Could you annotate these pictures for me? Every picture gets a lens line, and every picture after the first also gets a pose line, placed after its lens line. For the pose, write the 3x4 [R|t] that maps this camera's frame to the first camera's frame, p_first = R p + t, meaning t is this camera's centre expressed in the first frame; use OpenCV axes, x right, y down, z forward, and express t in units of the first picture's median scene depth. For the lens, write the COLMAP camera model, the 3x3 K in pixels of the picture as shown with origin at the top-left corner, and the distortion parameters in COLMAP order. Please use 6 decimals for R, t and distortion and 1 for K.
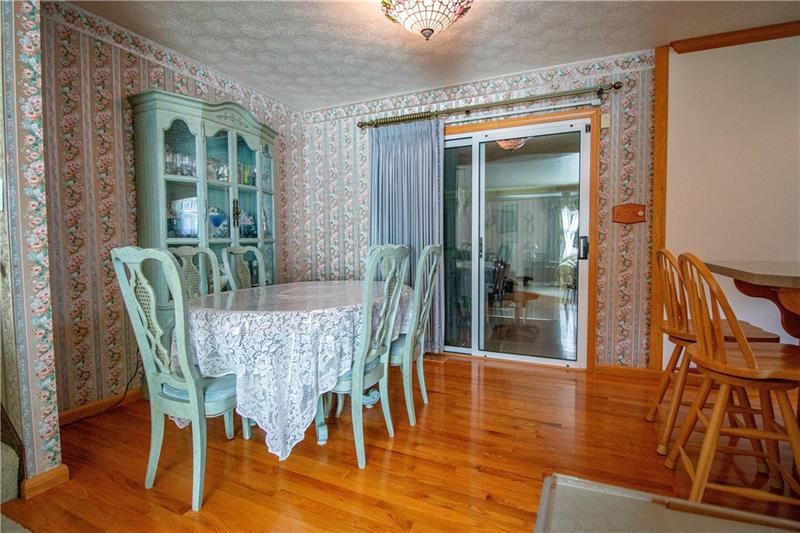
lens RADIAL K [[387.3, 0, 401.6], [0, 387.3, 263.3], [0, 0, 1]] dist [-0.013022, -0.004048]
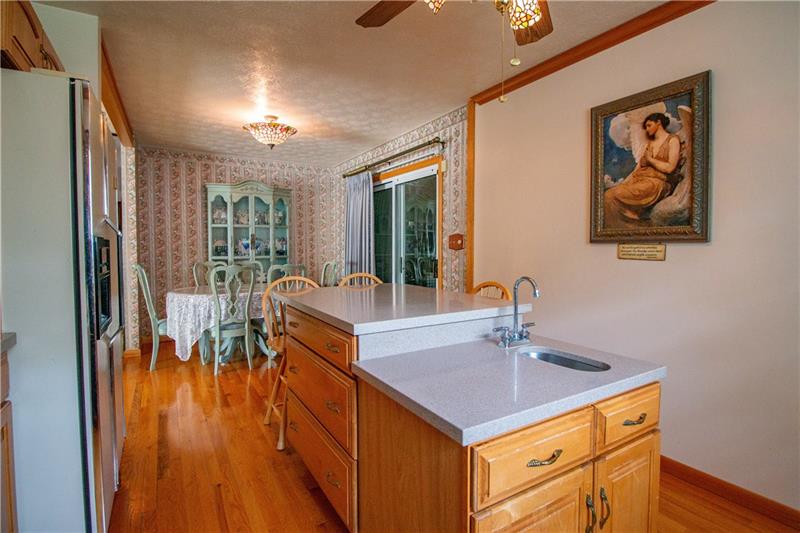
lens RADIAL K [[387.3, 0, 398.5], [0, 387.3, 265.4], [0, 0, 1]] dist [-0.013022, -0.004048]
pose [[0.831907, 0.033533, -0.553901, 1.183855], [-0.036006, 0.999331, 0.006423, -0.060866], [0.553746, 0.014601, 0.832558, -0.110235]]
